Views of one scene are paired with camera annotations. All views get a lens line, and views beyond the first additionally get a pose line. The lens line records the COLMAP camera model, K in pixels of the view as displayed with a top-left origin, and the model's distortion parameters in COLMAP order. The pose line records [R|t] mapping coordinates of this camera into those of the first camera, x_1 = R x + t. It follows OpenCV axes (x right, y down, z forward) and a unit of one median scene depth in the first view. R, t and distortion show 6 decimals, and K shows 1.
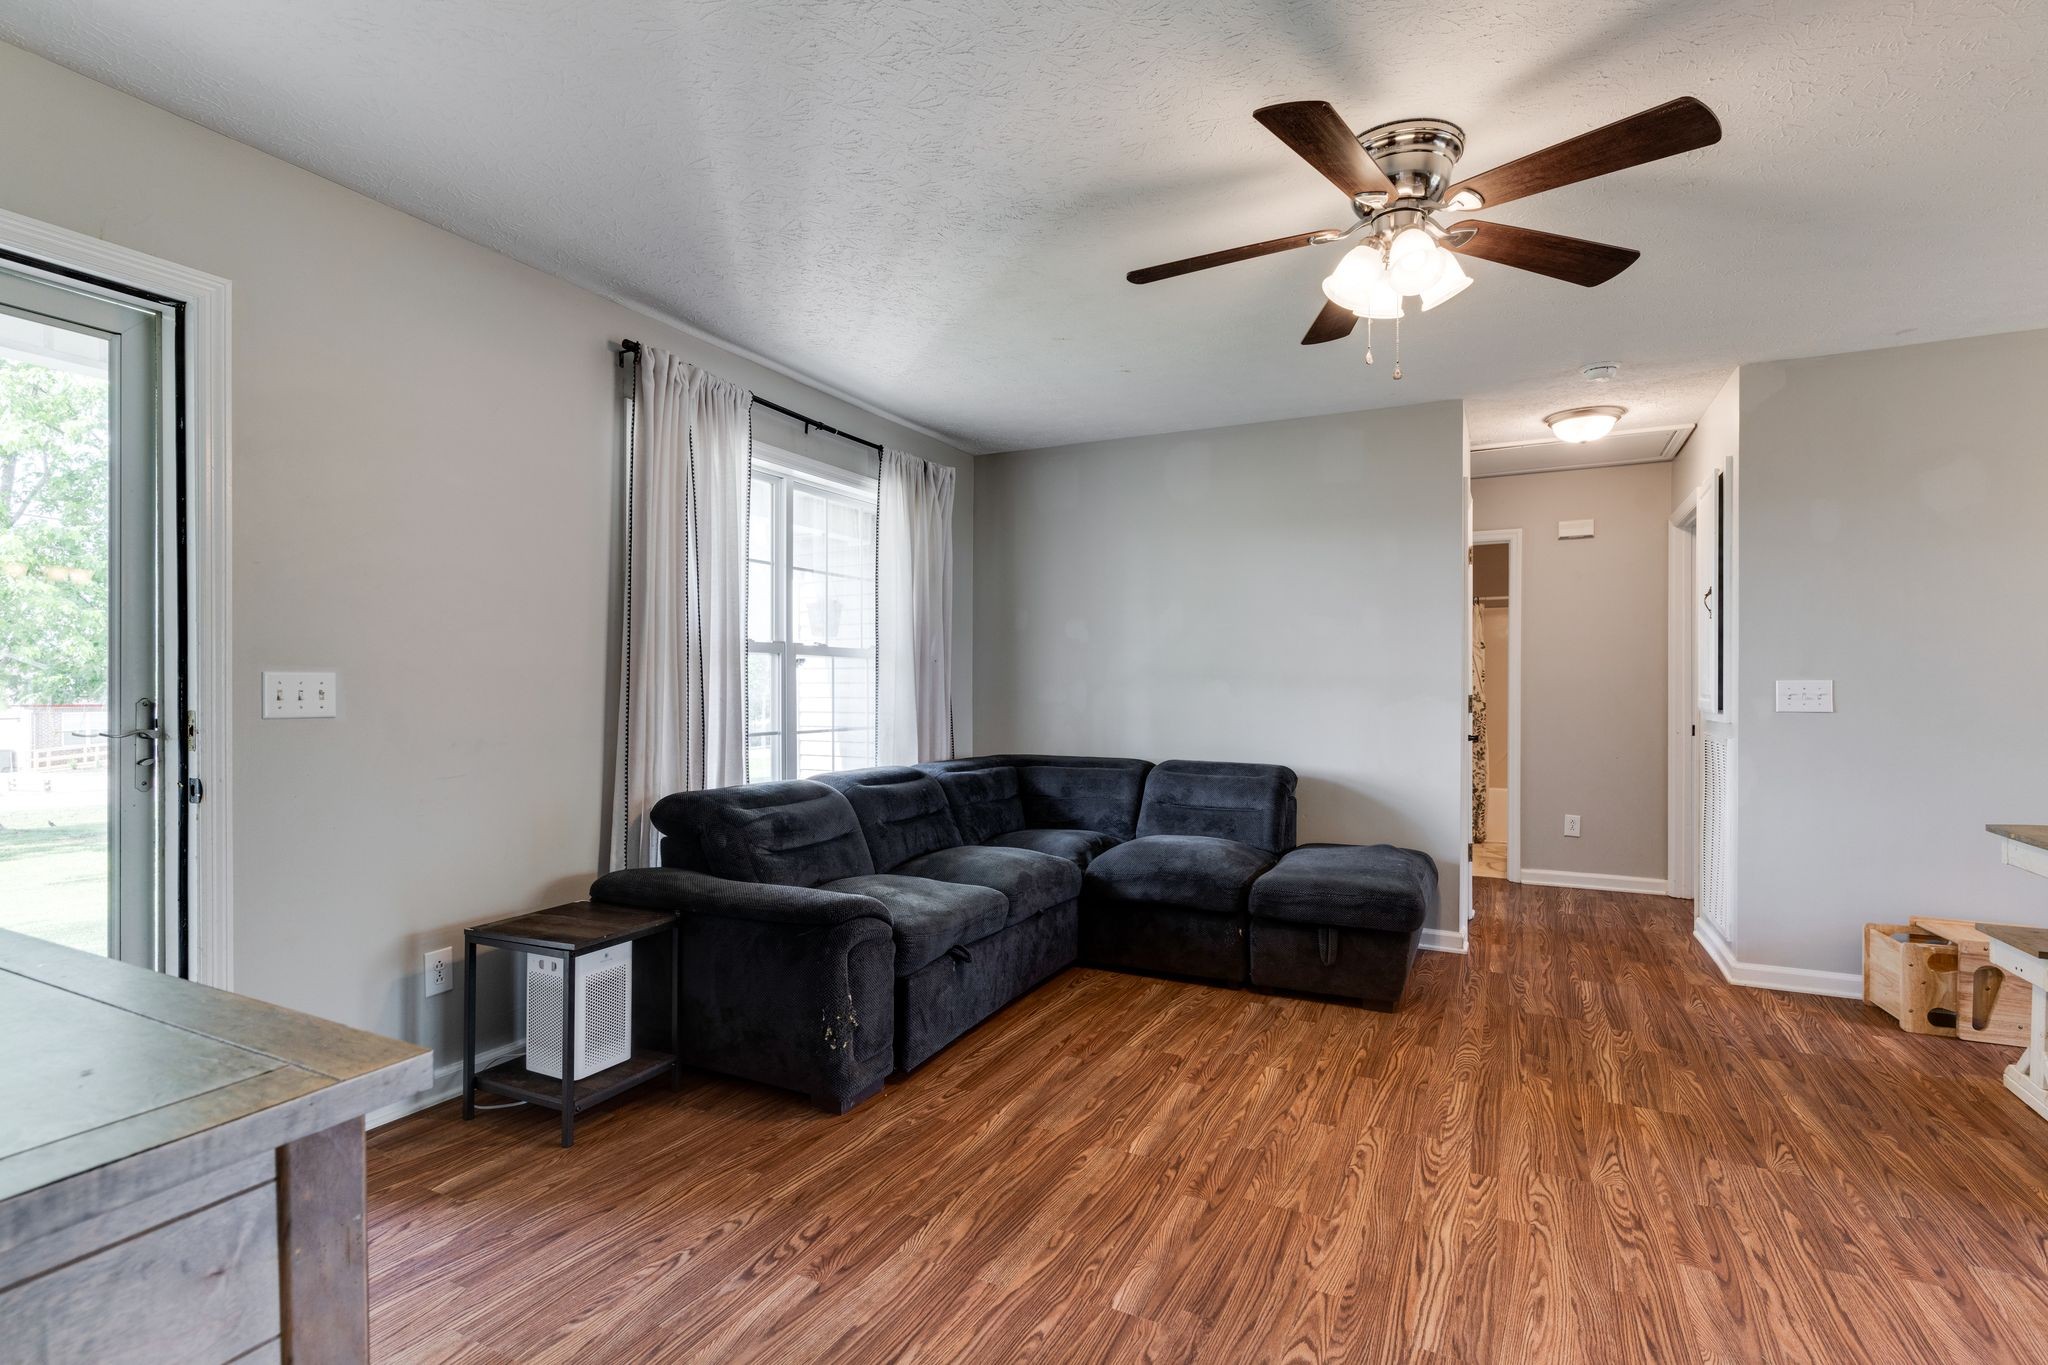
lens RADIAL K [[977.3, 0, 1014.2], [0, 977.3, 690.2], [0, 0, 1]] dist [0.002047, -0.000237]
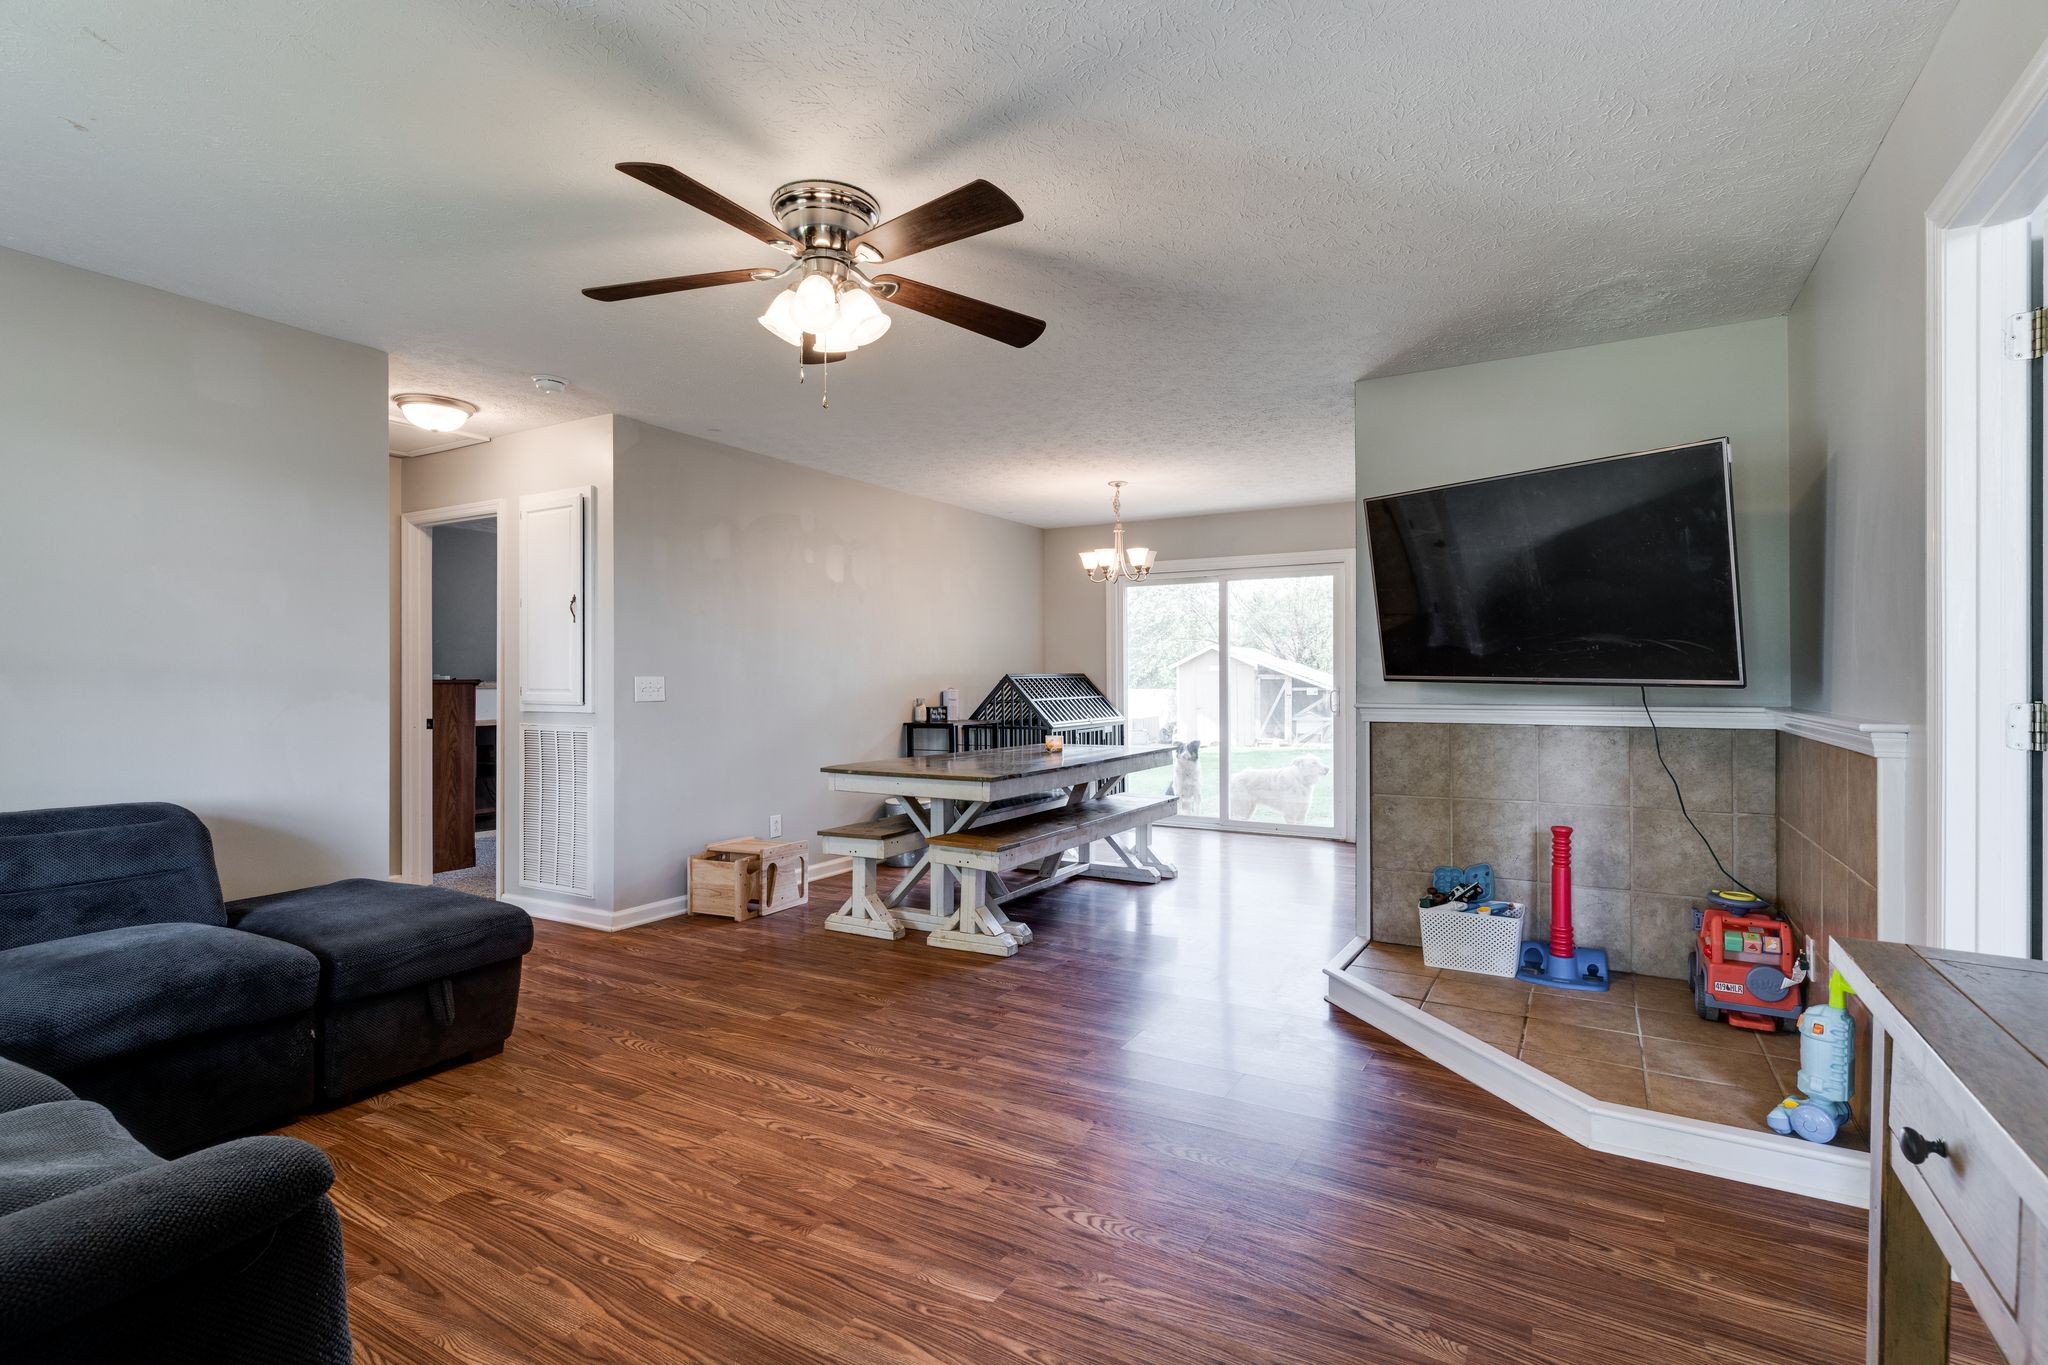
lens RADIAL K [[977.3, 0, 1031.1], [0, 977.3, 677.5], [0, 0, 1]] dist [0.002047, -0.000237]
pose [[0.047281, 0.000095, 0.998882, -0.592546], [0.005327, 0.999986, -0.000347, -0.007956], [-0.998867, 0.005338, 0.047280, 0.594215]]
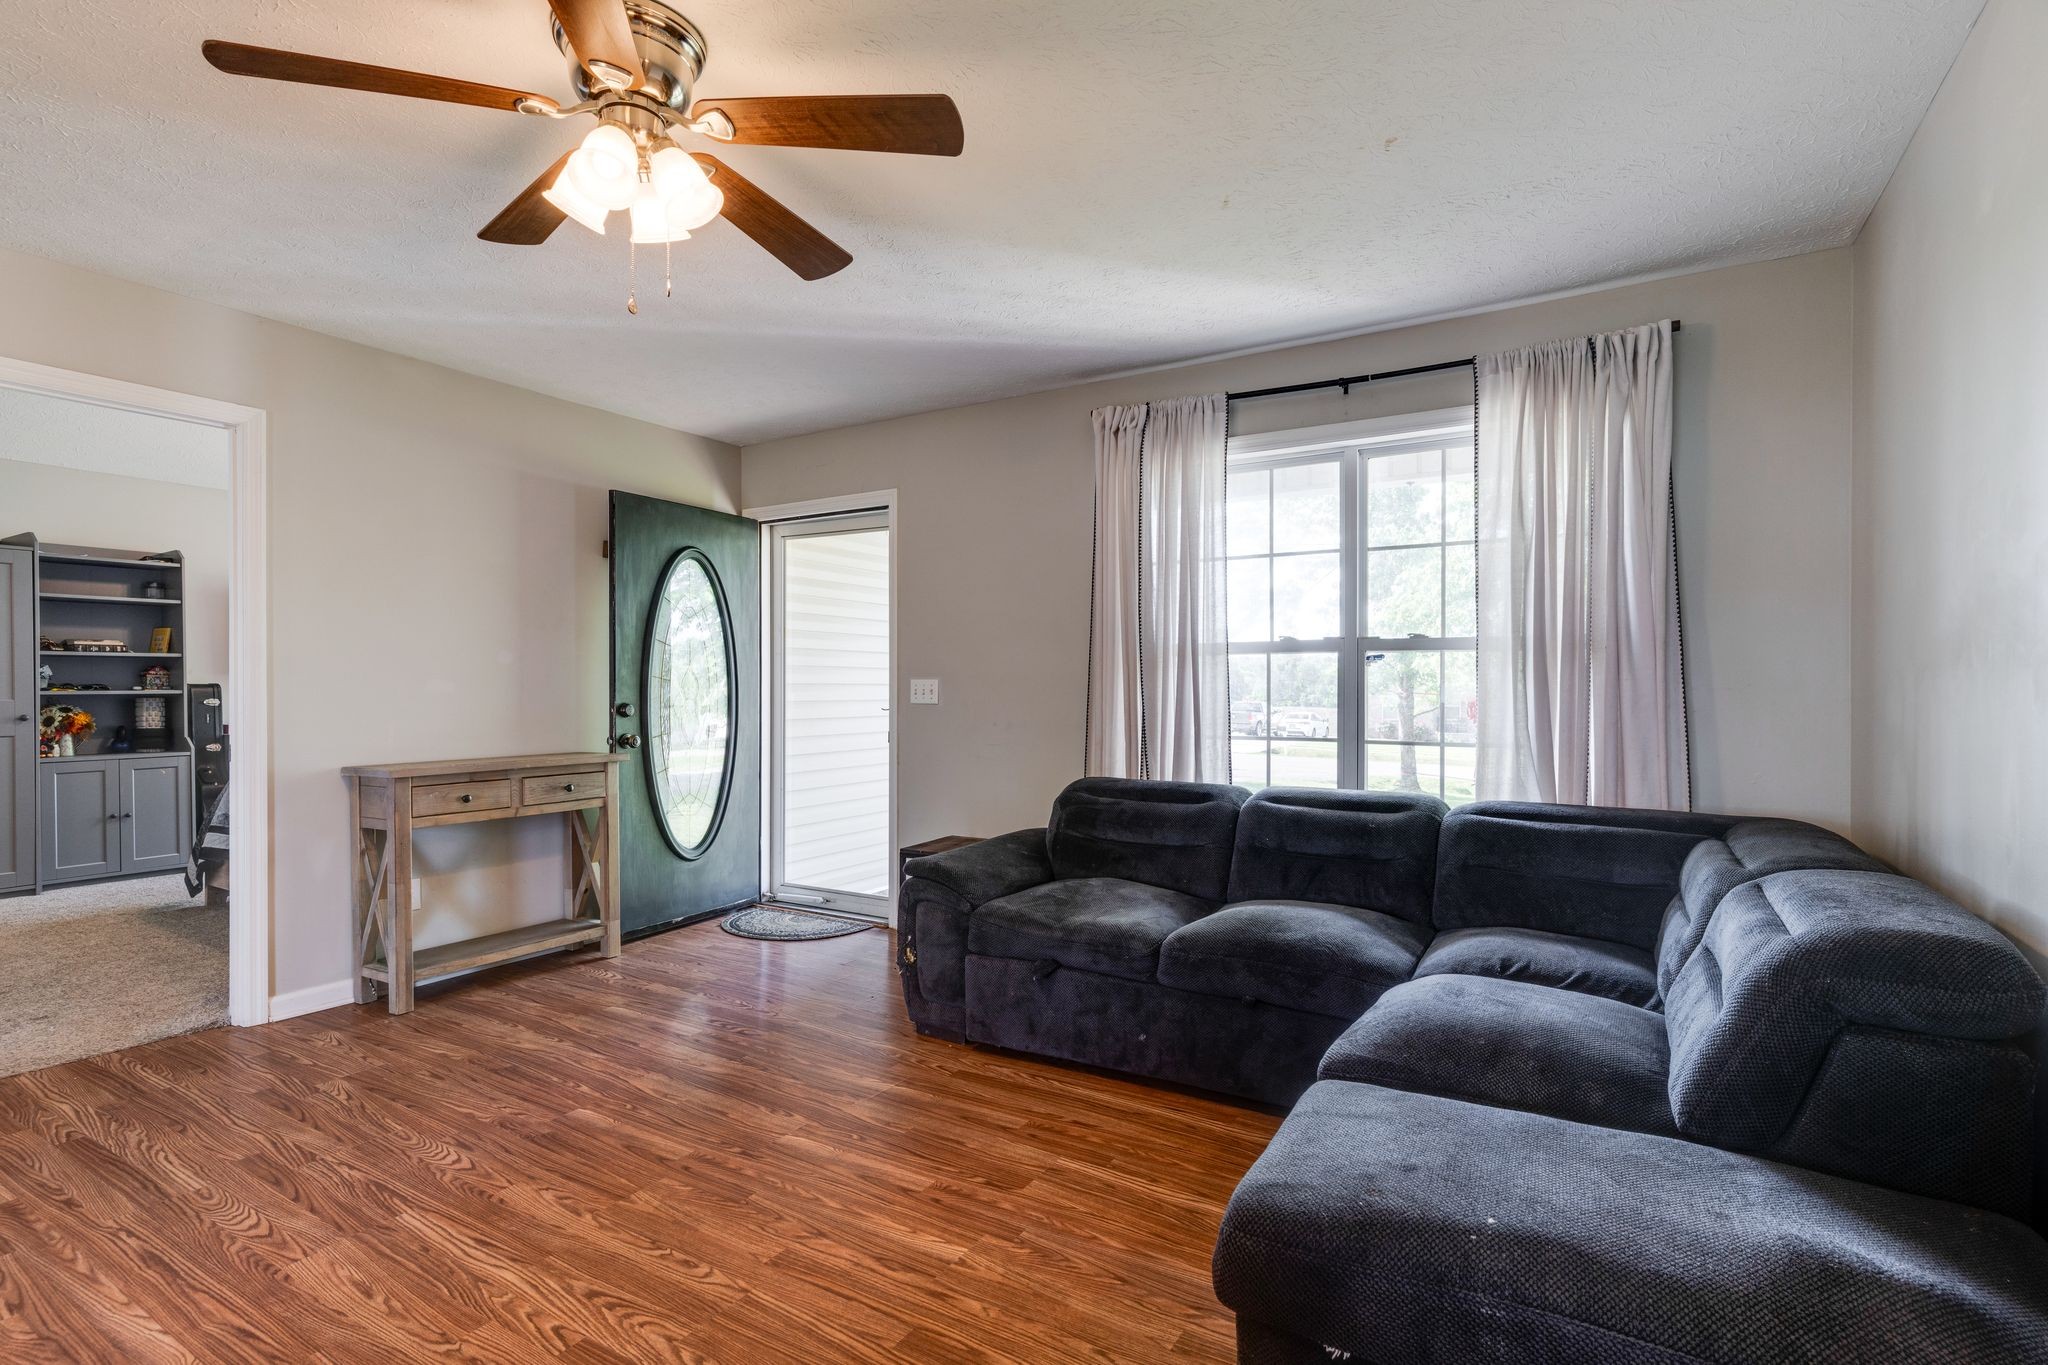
lens RADIAL K [[977.3, 0, 1020.3], [0, 977.3, 686.3], [0, 0, 1]] dist [0.002047, -0.000237]
pose [[-0.078102, -0.001960, -0.996943, 0.991226], [-0.005180, 0.999985, -0.001560, -0.003308], [0.996932, 0.005042, -0.078111, 1.158941]]
